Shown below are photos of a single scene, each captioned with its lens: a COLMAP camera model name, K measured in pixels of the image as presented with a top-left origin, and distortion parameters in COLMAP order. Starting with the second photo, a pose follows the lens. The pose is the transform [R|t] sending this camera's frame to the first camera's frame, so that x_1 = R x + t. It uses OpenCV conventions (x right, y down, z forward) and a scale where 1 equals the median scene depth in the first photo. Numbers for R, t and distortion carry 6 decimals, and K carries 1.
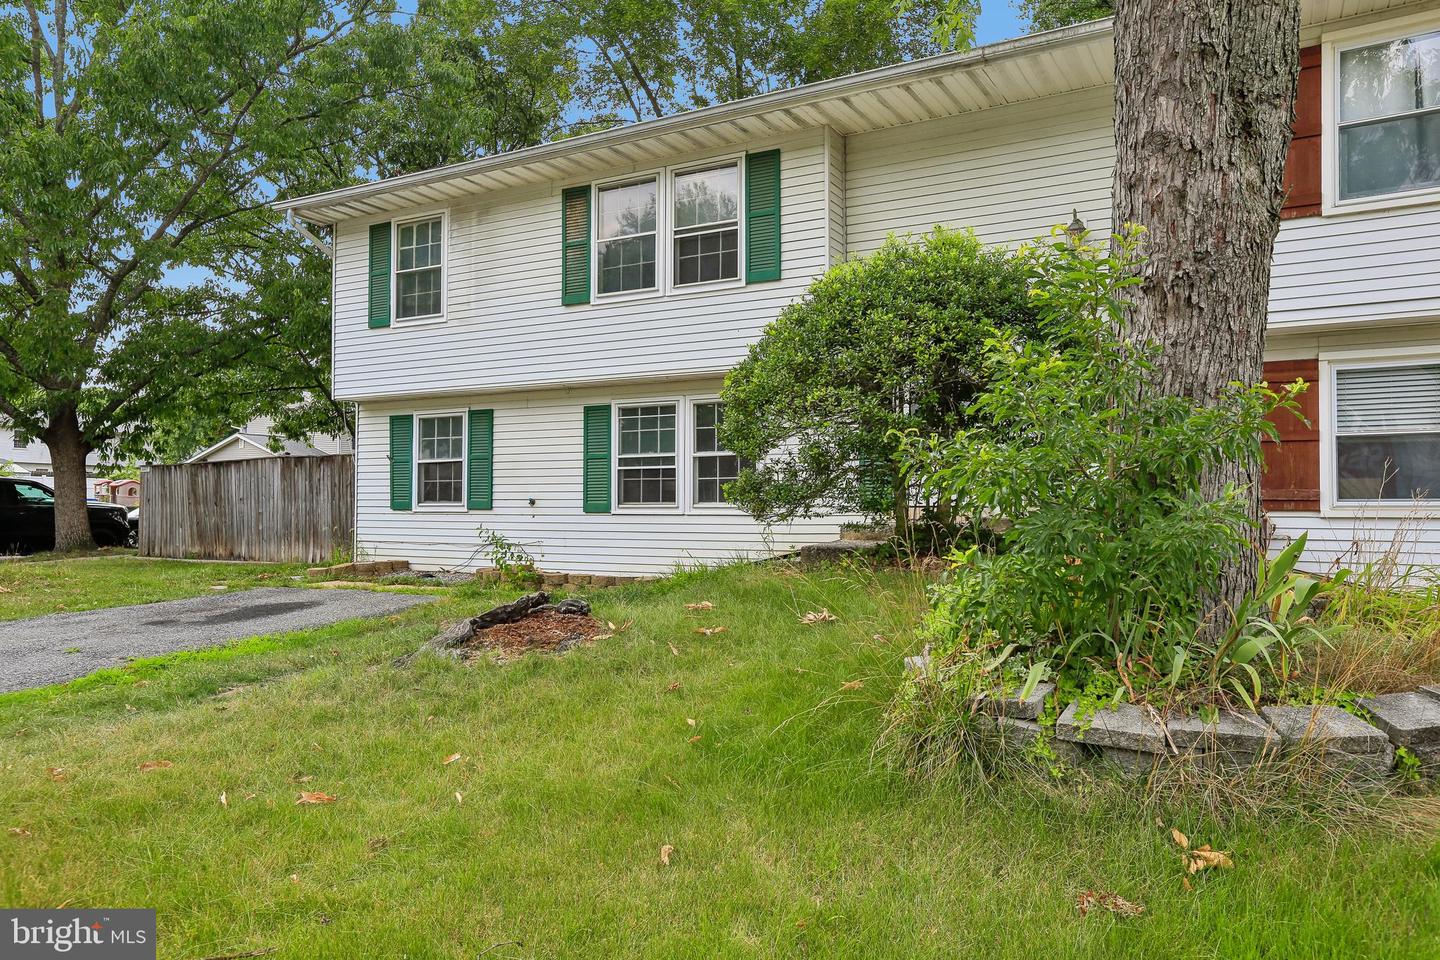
lens RADIAL K [[1013.9, 0, 720.0], [0, 1013.9, 480.0], [0, 0, 1]] dist [-0.008943, 0.000823]
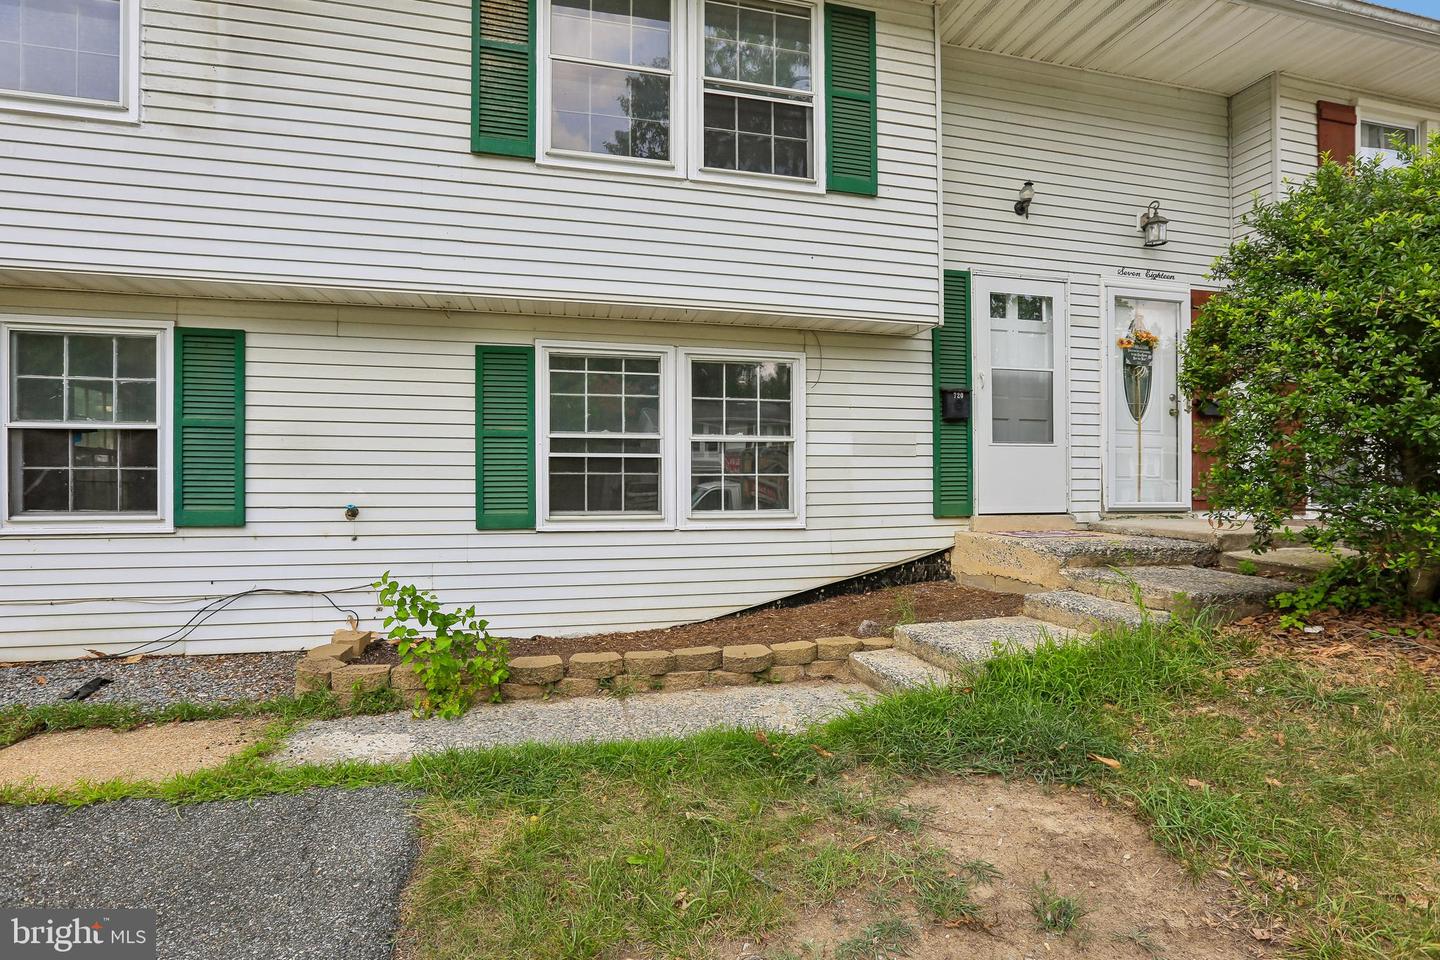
lens RADIAL K [[676.1, 0, 720.0], [0, 676.1, 480.0], [0, 0, 1]] dist [-0.047636, 0.017724]
pose [[0.738589, 0.005884, 0.674130, -0.288998], [-0.018913, 0.999749, 0.011995, -0.003345], [-0.673891, -0.021609, 0.738515, 0.627076]]
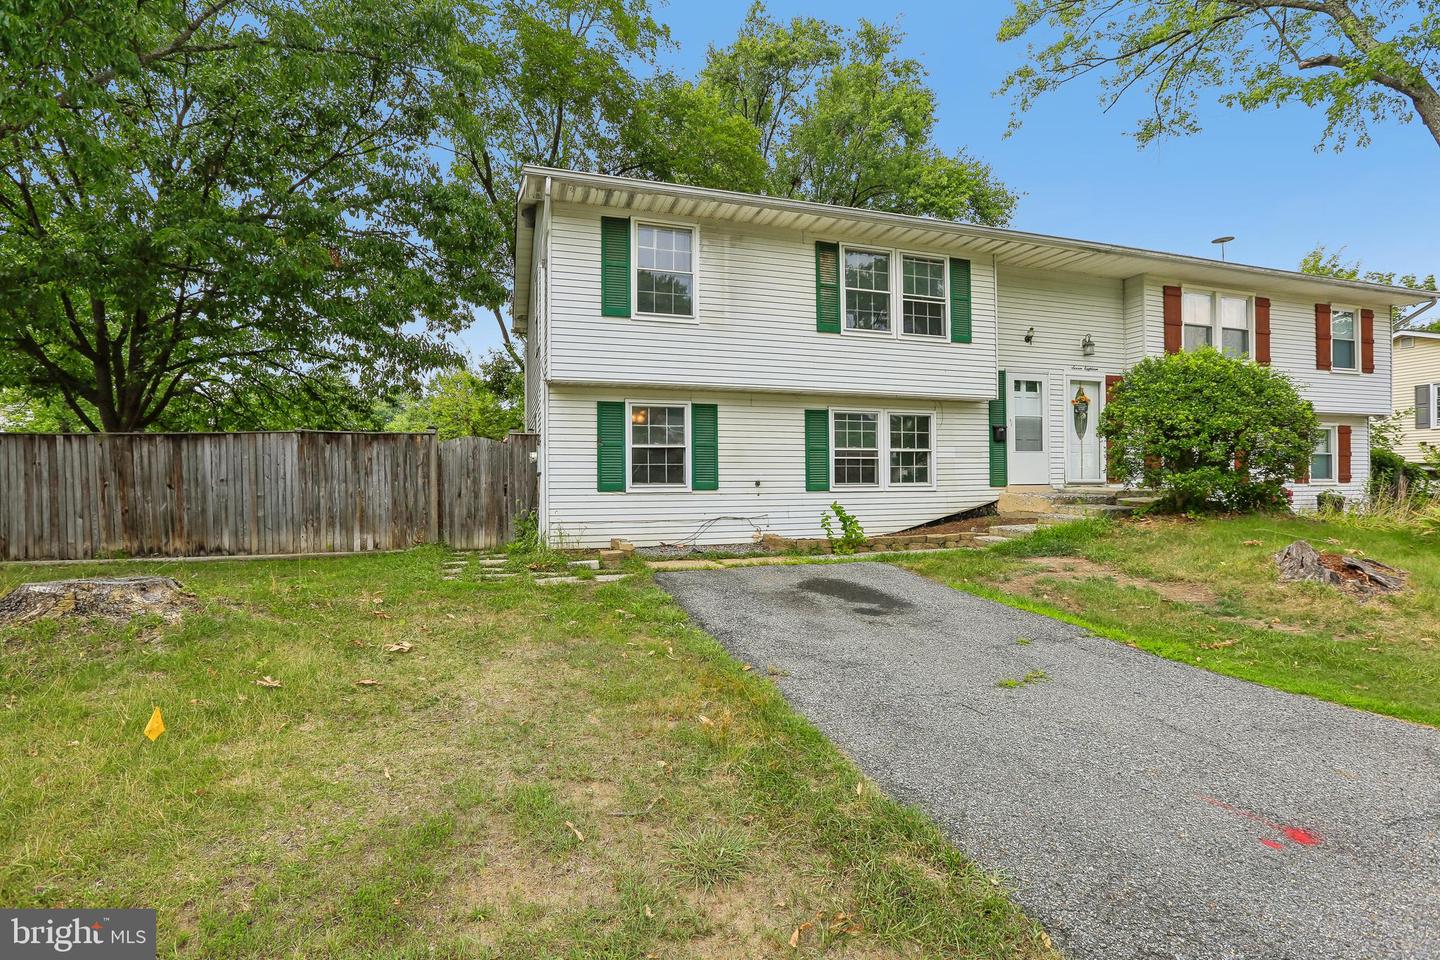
lens RADIAL K [[660.8, 0, 719.1], [0, 660.8, 475.0], [0, 0, 1]] dist [-0.062655, 0.032020]
pose [[0.693611, 0.002771, 0.720344, -0.822531], [-0.015021, 0.999831, 0.010618, 0.004093], [-0.720193, -0.018185, 0.693535, 0.493029]]
